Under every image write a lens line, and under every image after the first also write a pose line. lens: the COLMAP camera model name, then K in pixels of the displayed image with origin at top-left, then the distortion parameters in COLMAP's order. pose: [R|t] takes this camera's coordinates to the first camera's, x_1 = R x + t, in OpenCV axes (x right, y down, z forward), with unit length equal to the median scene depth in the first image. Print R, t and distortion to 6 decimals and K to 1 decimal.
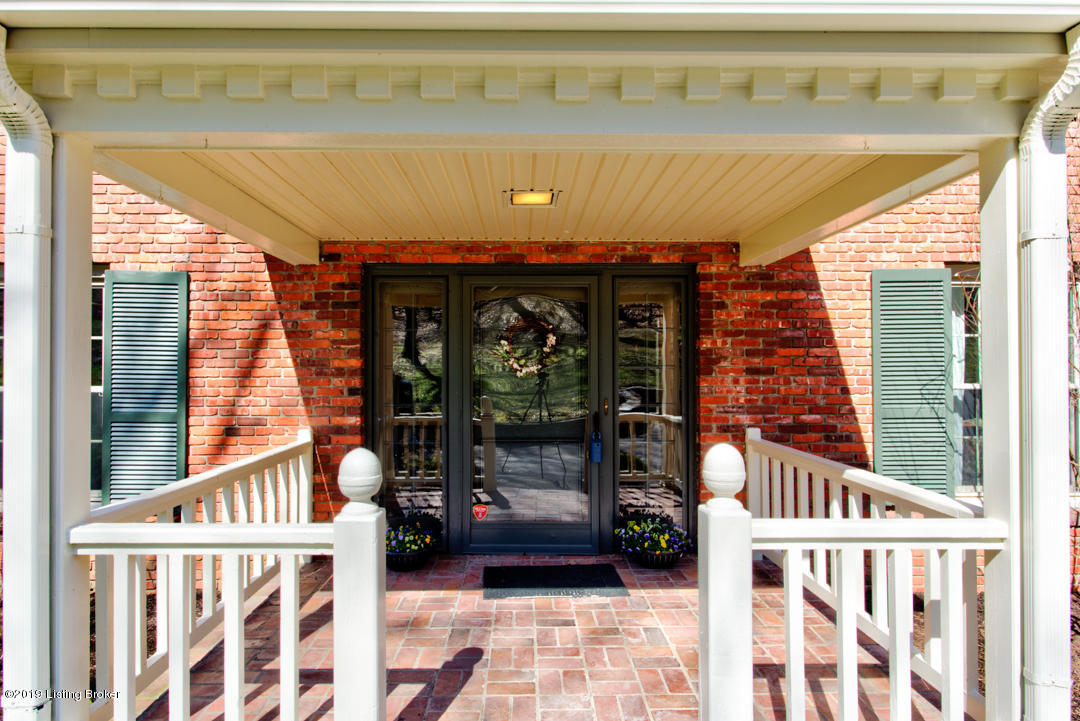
lens RADIAL K [[646.3, 0, 541.7], [0, 646.3, 360.1], [0, 0, 1]] dist [0.001035, 0.000259]
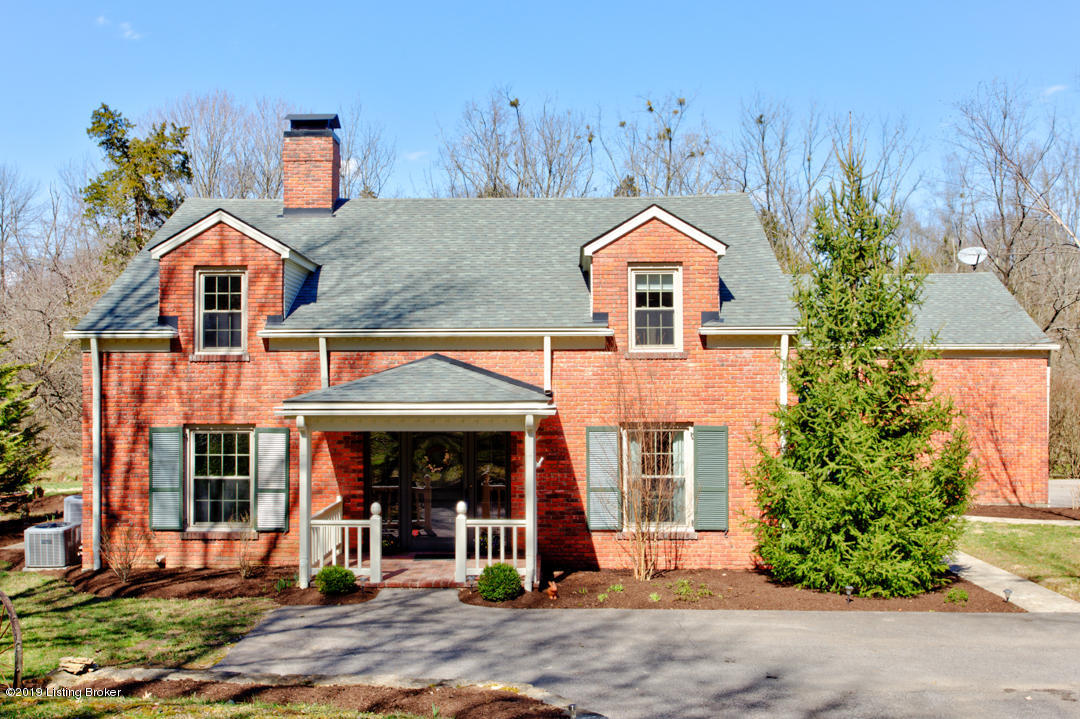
lens RADIAL K [[1080.1, 0, 537.9], [0, 1080.1, 360.6], [0, 0, 1]] dist [-0.006043, 0.000000]
pose [[0.999413, -0.001853, -0.034198, 0.471352], [0.001512, 0.999949, -0.009987, -0.332761], [0.034215, 0.009930, 0.999365, -2.805100]]
